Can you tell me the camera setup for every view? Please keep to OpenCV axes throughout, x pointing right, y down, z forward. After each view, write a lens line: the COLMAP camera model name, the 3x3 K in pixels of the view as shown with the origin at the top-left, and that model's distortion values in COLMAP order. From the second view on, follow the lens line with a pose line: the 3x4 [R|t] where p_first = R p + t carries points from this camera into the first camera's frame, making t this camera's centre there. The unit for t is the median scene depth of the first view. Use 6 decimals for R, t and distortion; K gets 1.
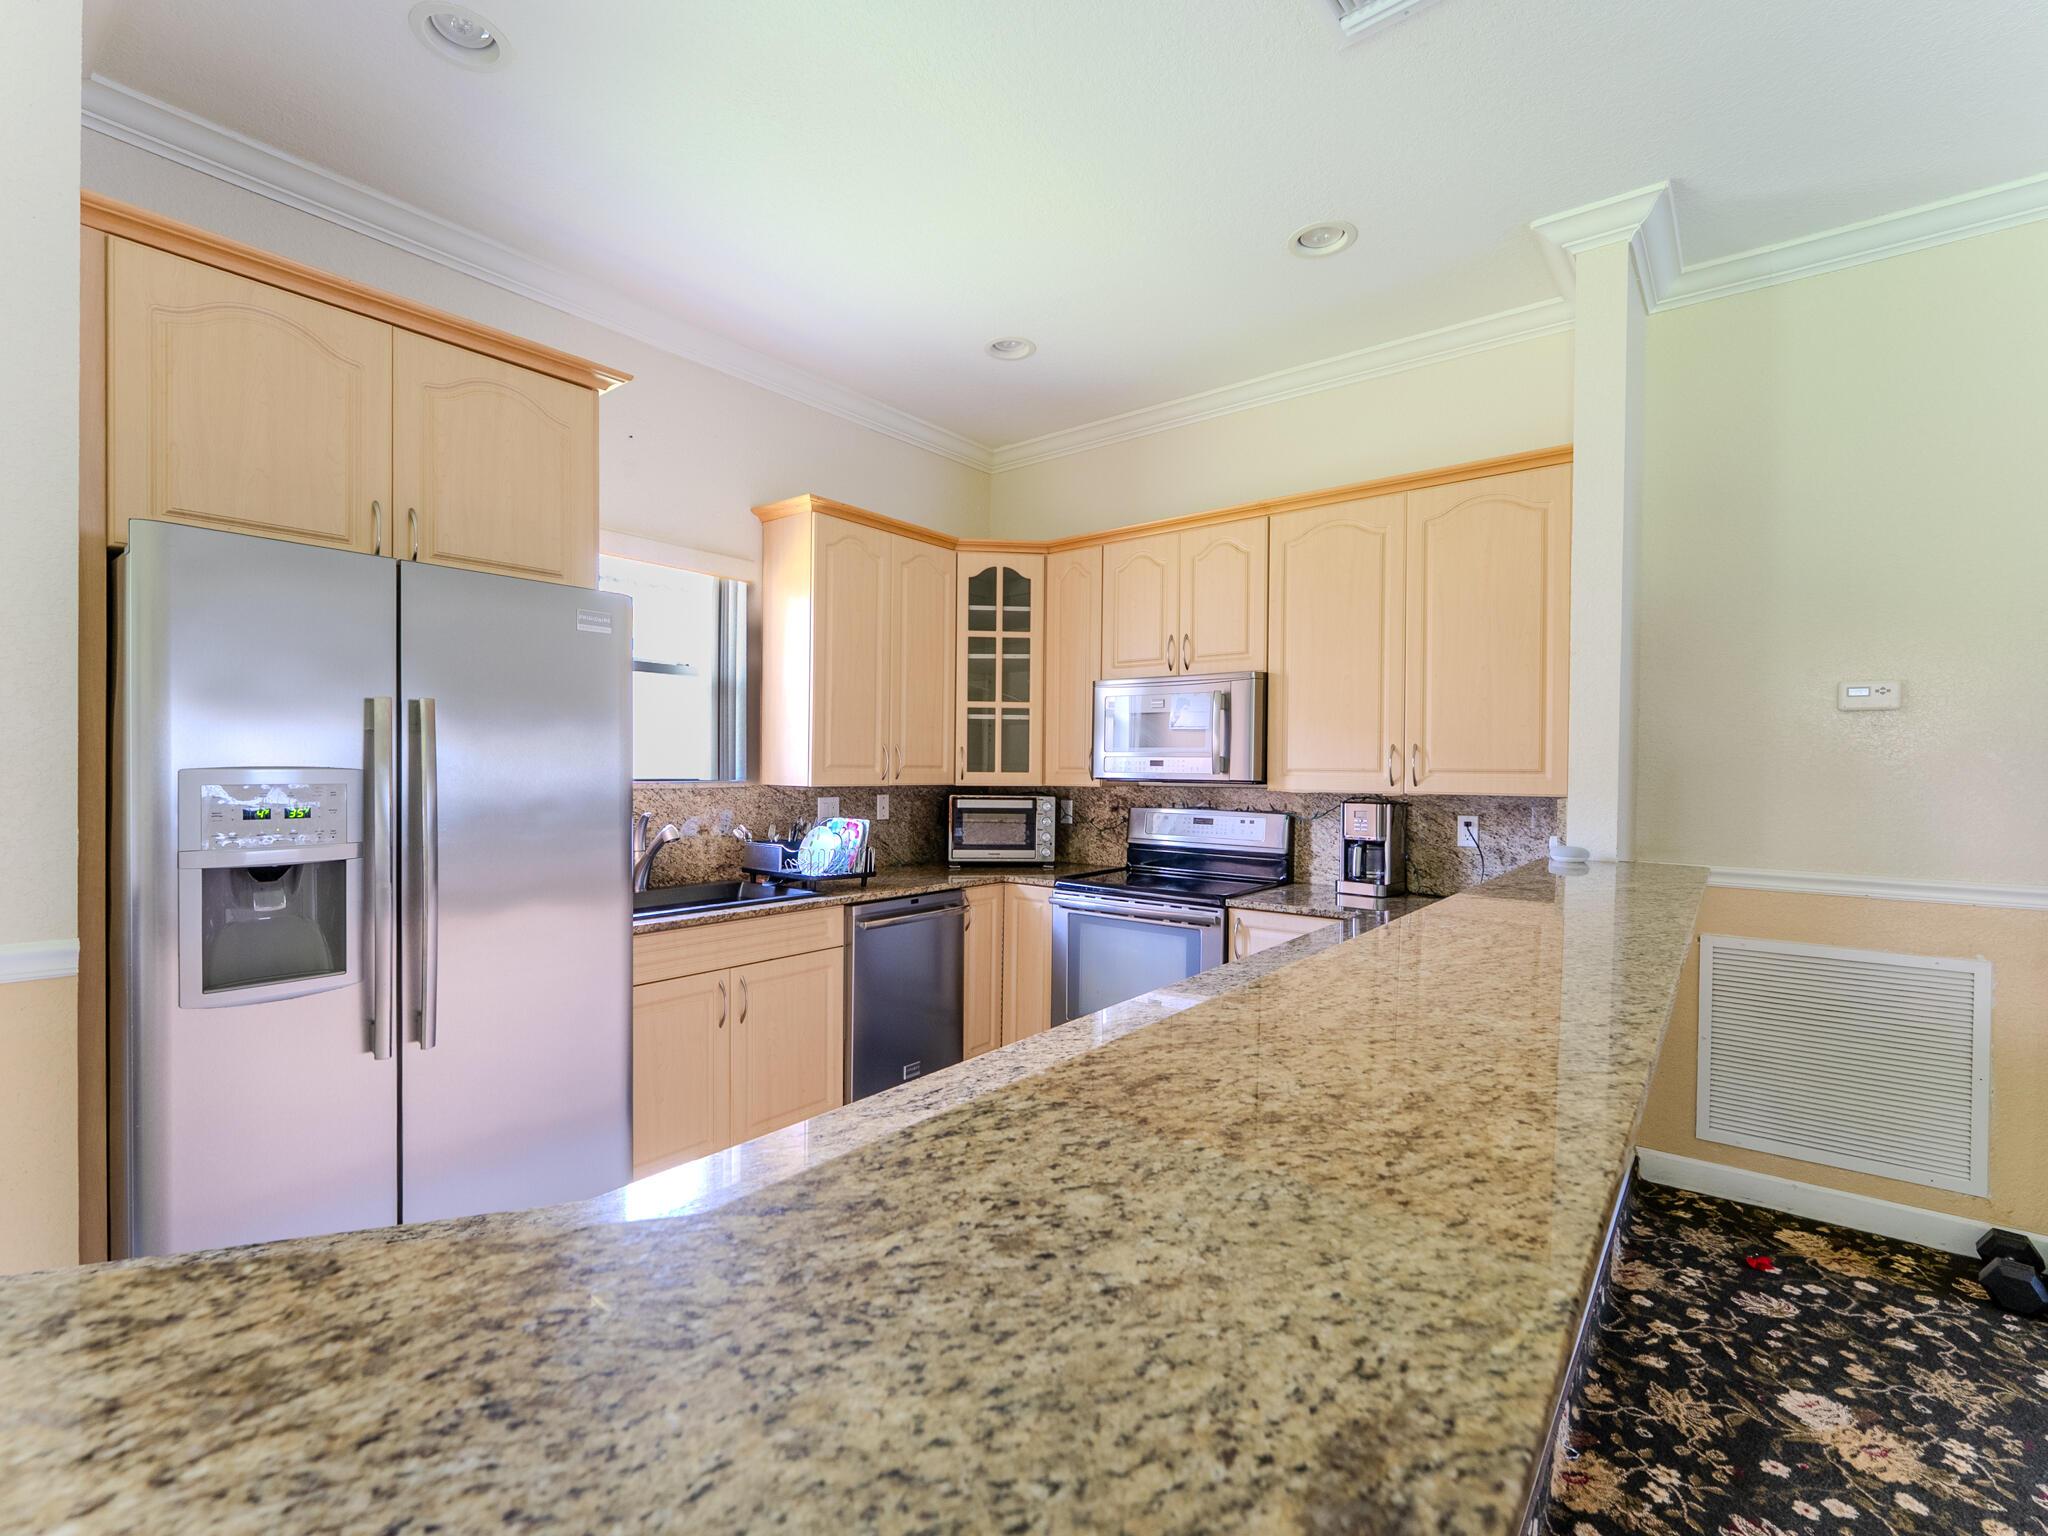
lens RADIAL K [[919.9, 0, 1011.9], [0, 919.9, 774.4], [0, 0, 1]] dist [-0.003020, 0.000172]
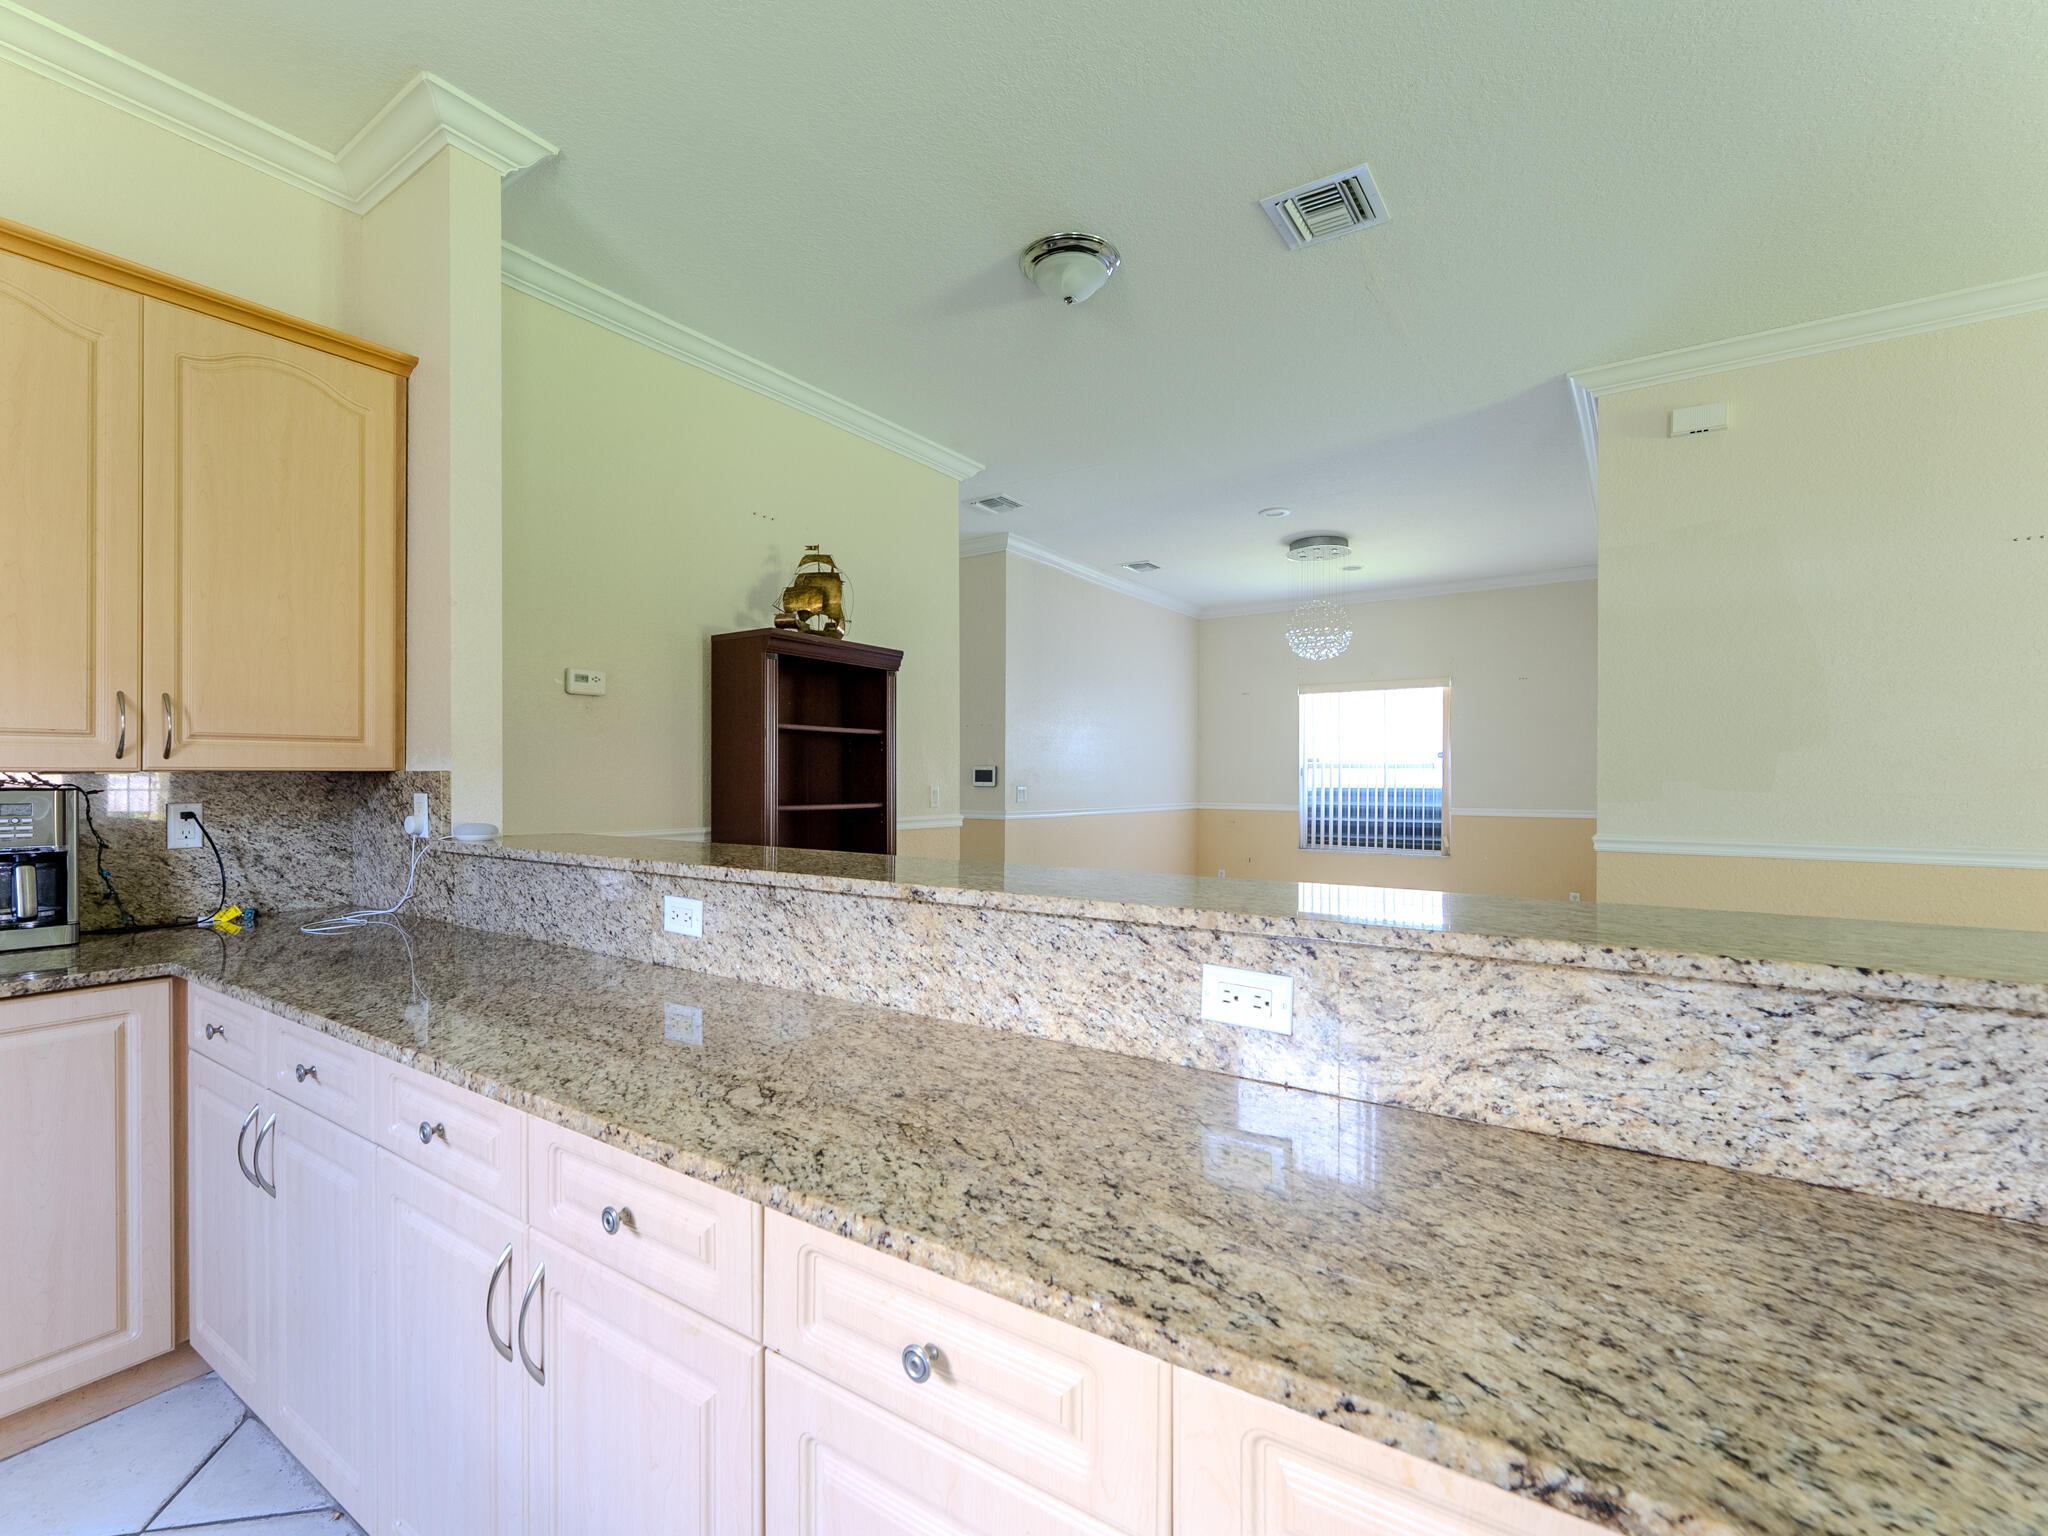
lens RADIAL K [[919.9, 0, 1011.5], [0, 919.9, 775.7], [0, 0, 1]] dist [-0.003020, 0.000172]
pose [[-0.073757, -0.009892, 0.997227, -0.224328], [0.007040, 0.999921, 0.010440, 0.020049], [-0.997251, 0.007790, -0.073681, 0.404168]]
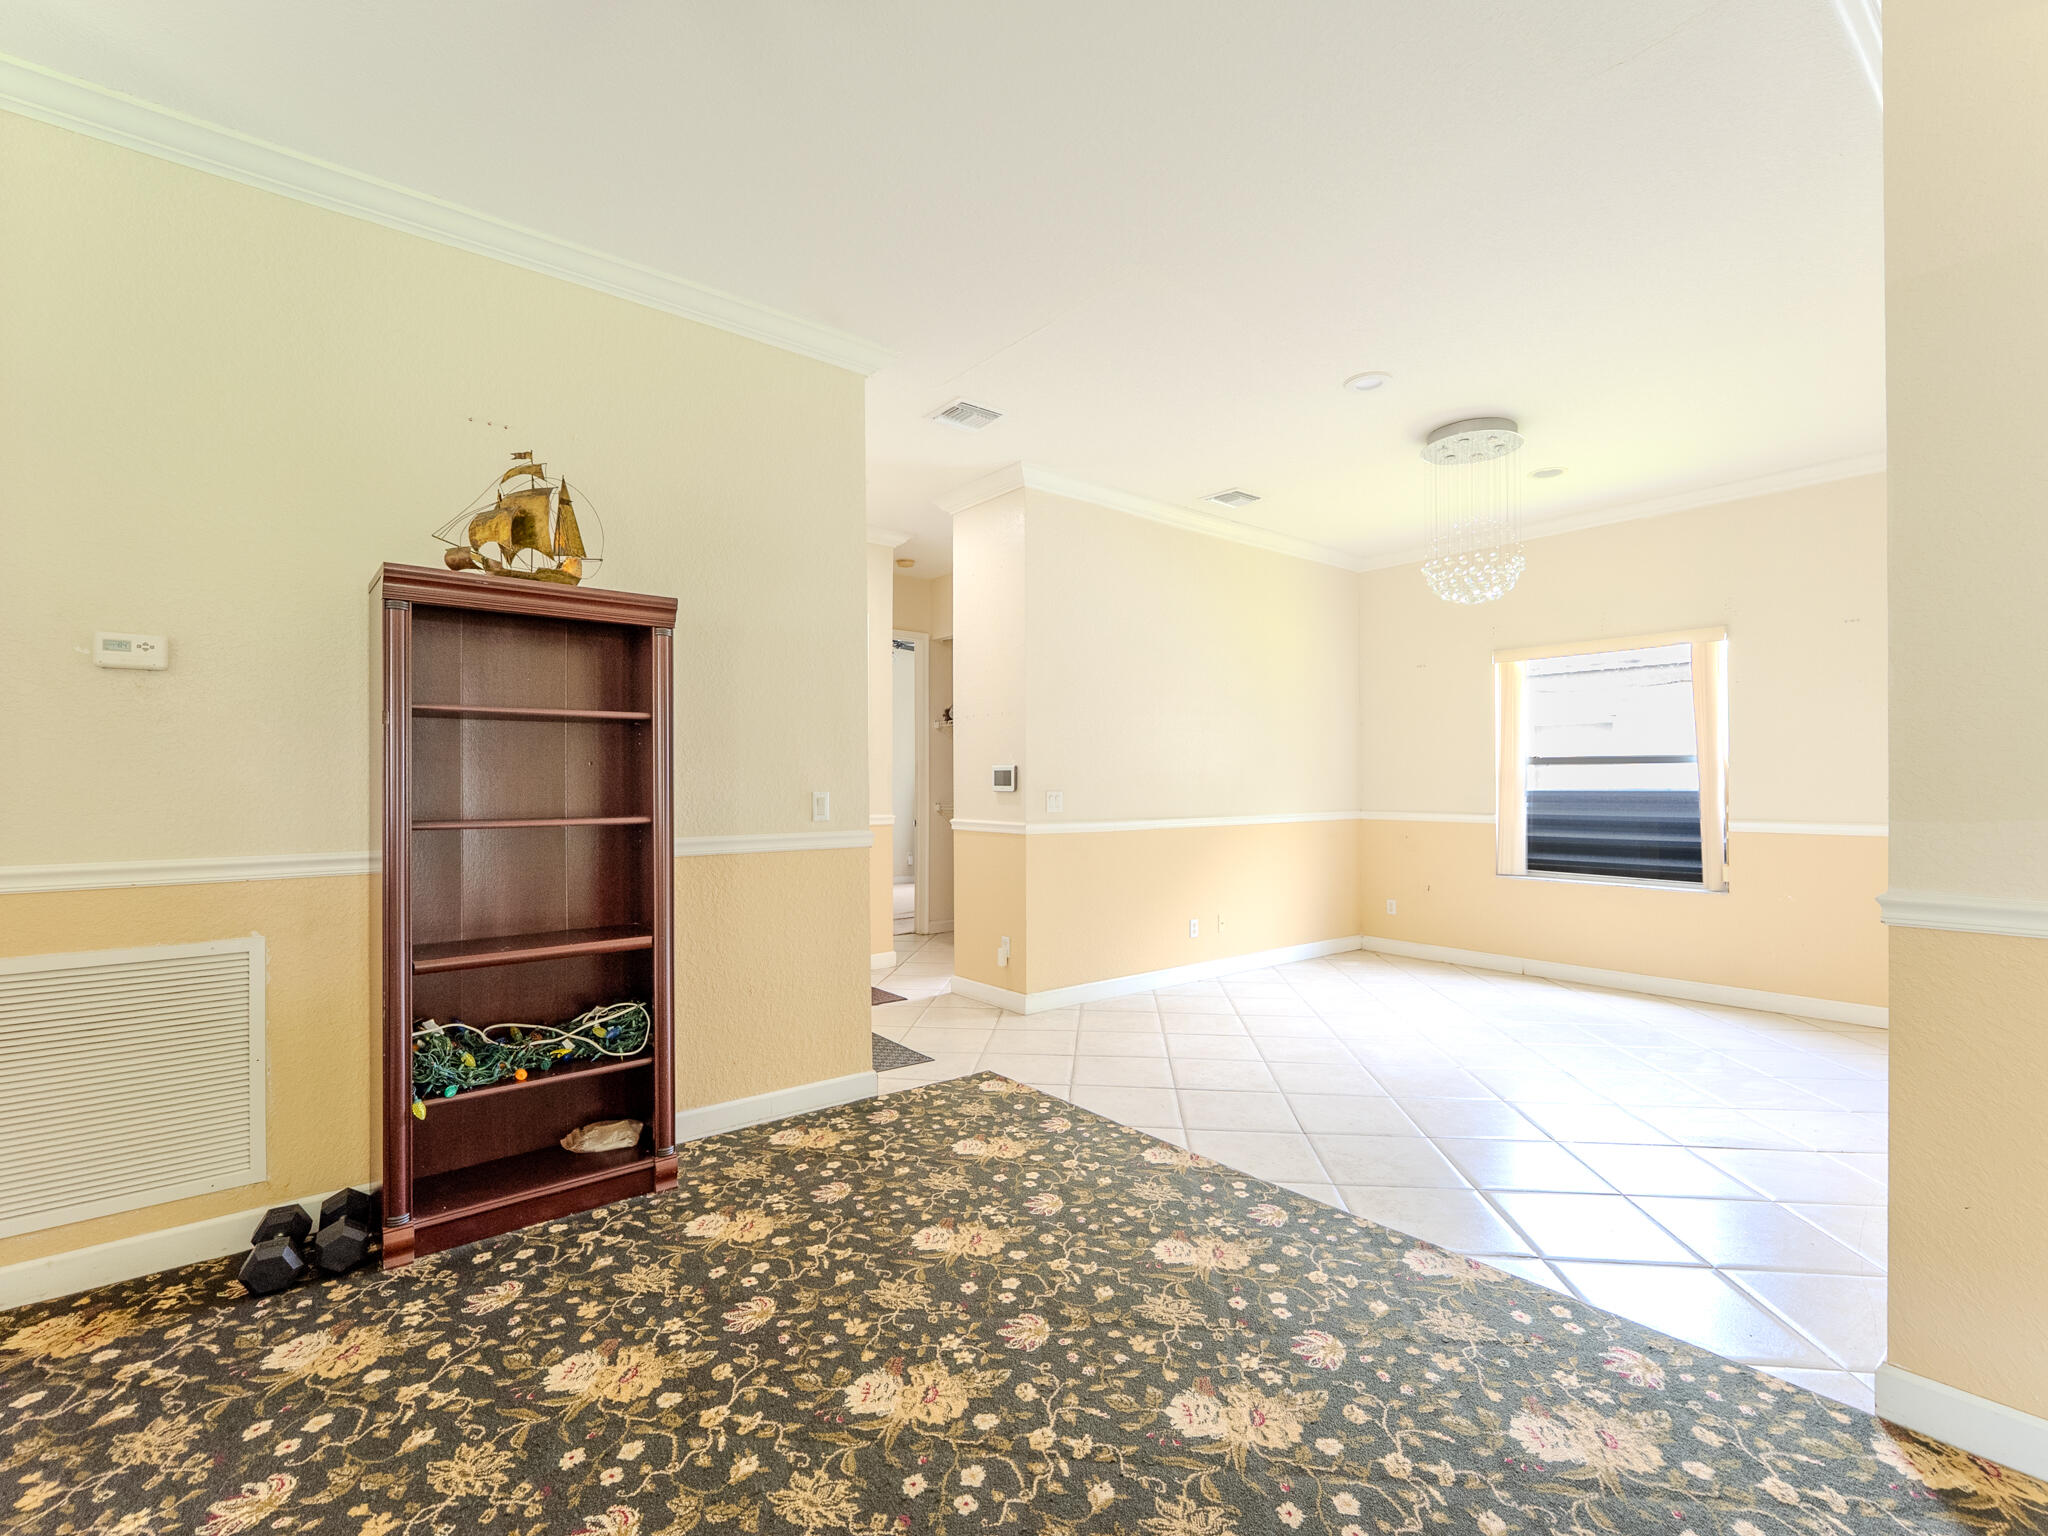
lens RADIAL K [[919.9, 0, 1010.0], [0, 919.9, 773.1], [0, 0, 1]] dist [-0.003020, 0.000172]
pose [[0.213668, -0.004021, 0.976898, 0.205433], [0.015733, 0.999876, 0.000675, 0.030576], [-0.976780, 0.015225, 0.213705, 0.010969]]
